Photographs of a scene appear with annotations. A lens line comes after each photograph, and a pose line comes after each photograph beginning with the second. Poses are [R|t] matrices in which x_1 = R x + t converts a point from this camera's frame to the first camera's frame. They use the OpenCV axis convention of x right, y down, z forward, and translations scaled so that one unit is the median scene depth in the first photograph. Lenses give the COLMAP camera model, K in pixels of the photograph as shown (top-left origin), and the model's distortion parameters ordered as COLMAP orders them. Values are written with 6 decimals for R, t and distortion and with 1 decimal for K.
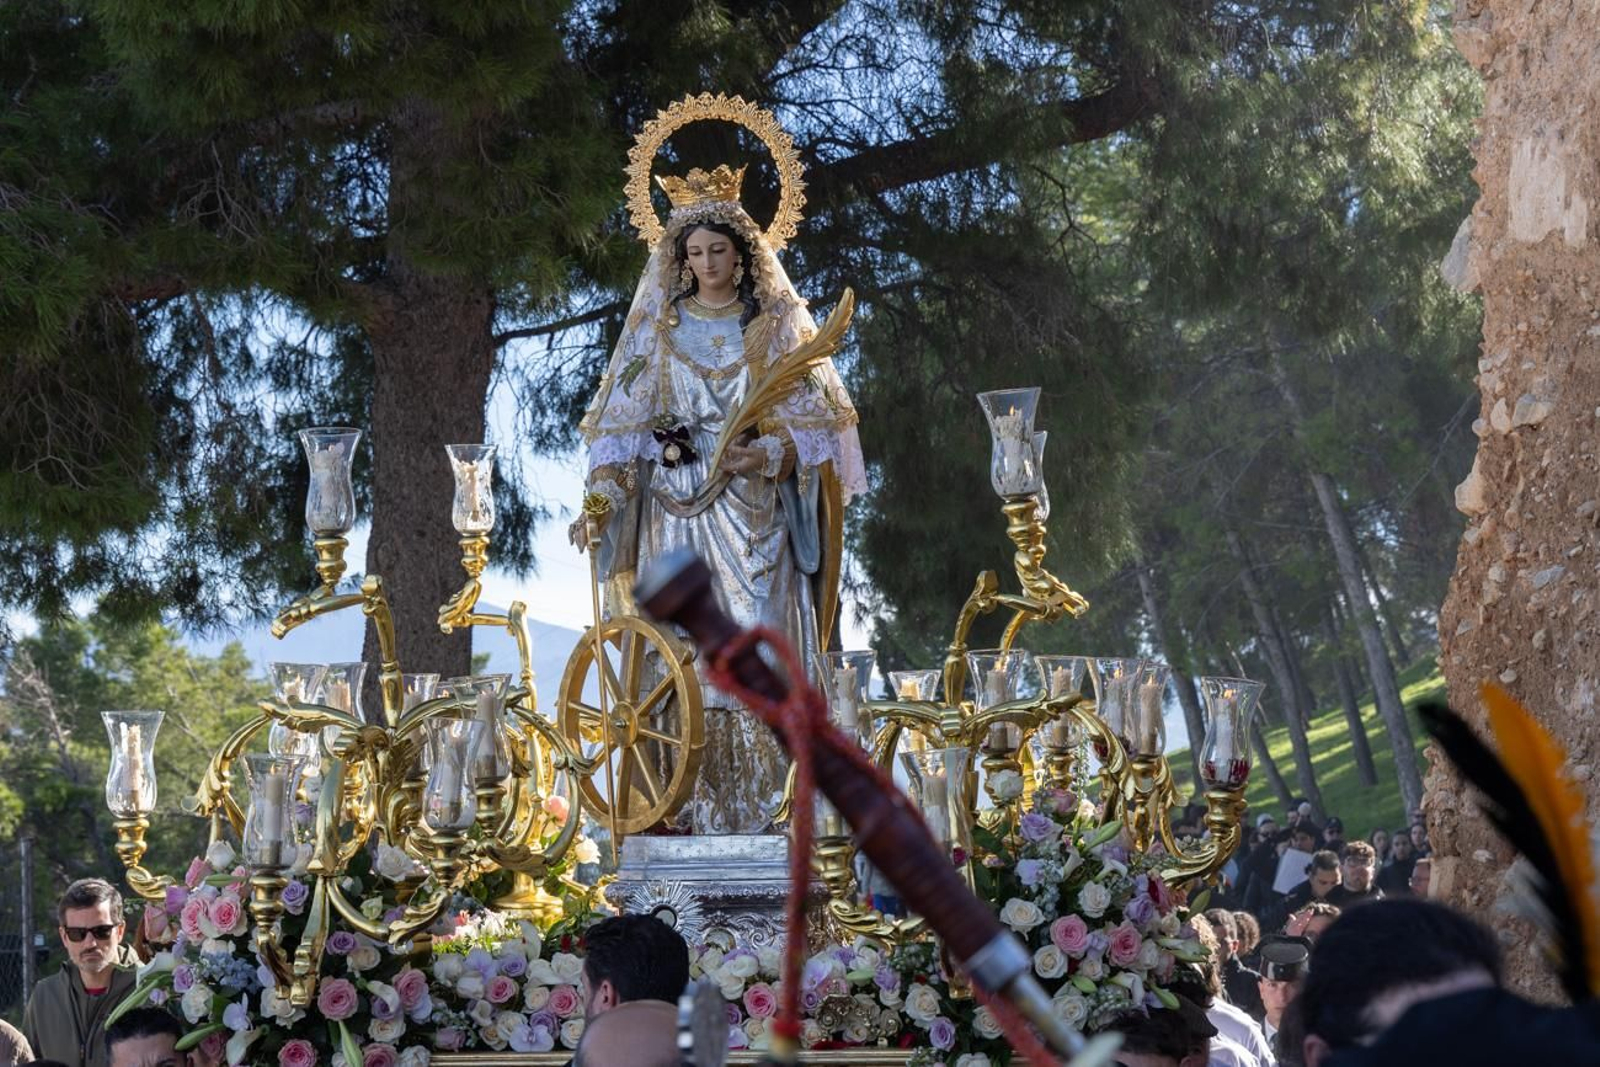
lens RADIAL K [[3411.6, 0, 801.7], [0, 3411.6, 532.7], [0, 0, 1]] dist [0.124473, 0.000000]
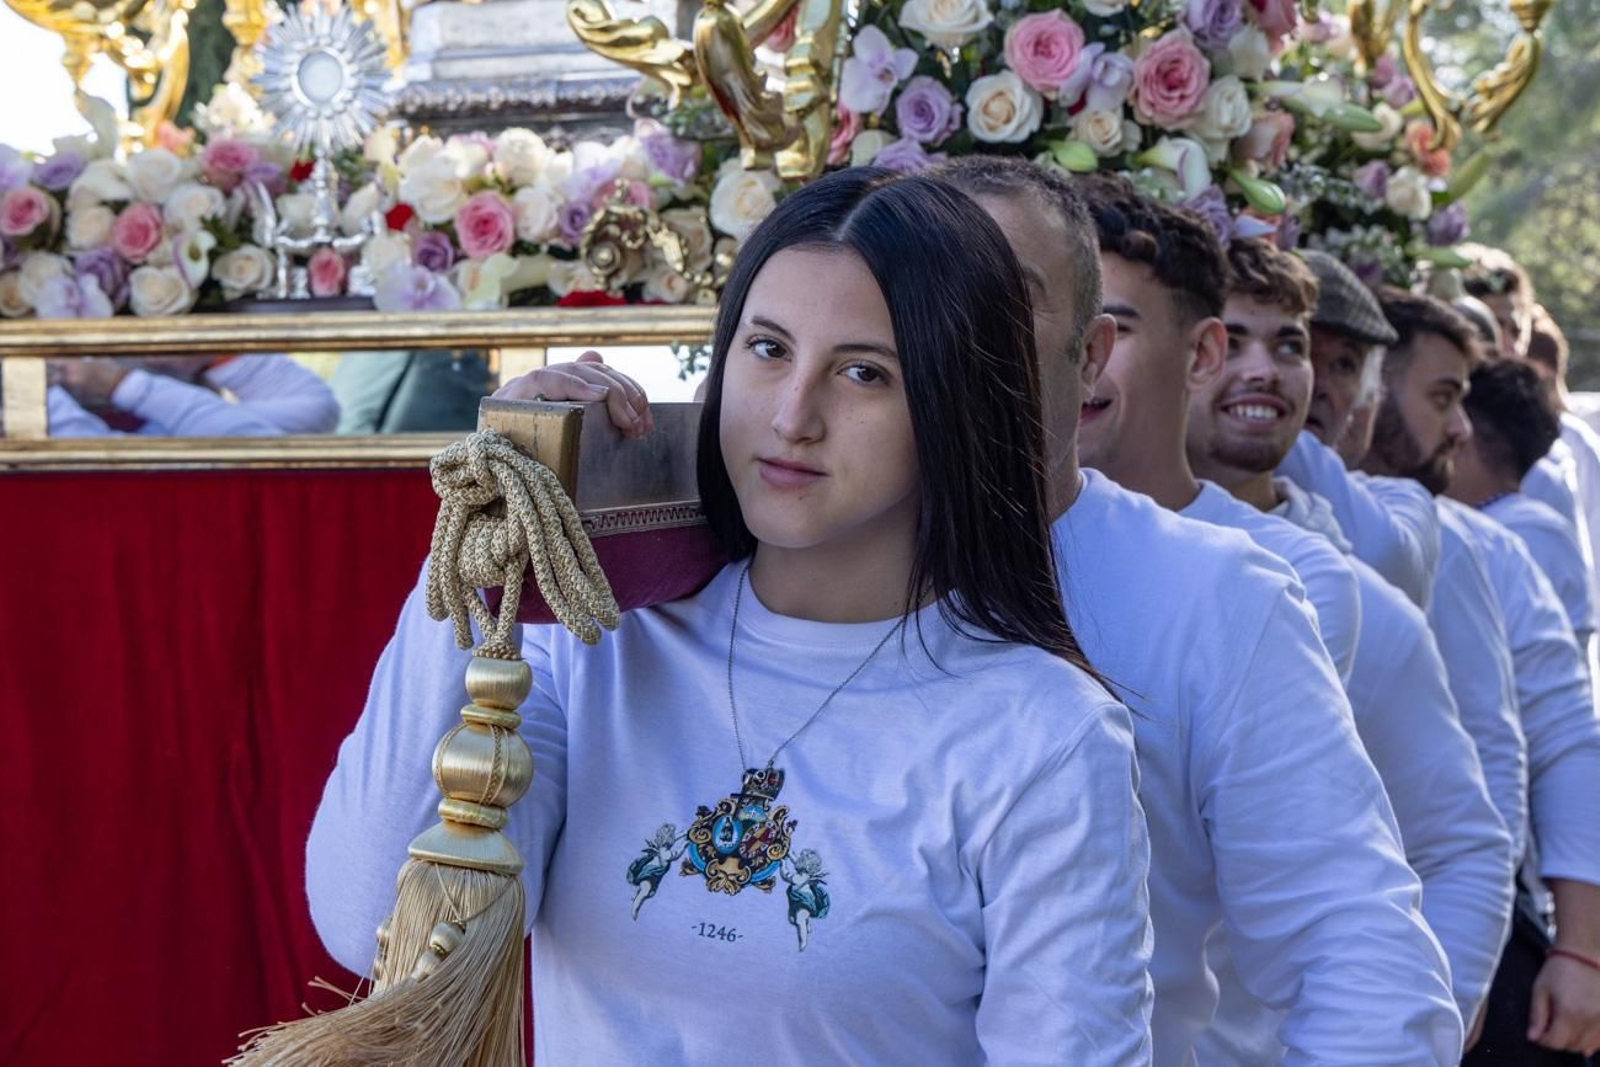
lens RADIAL K [[3109.9, 0, 793.3], [0, 3109.9, 535.3], [0, 0, 1]] dist [-0.052026, 0.000000]
pose [[0.981319, 0.010539, -0.192099, 0.123336], [0.011404, 0.993556, 0.112765, 0.130579], [0.192049, -0.112849, 0.974875, 0.546214]]
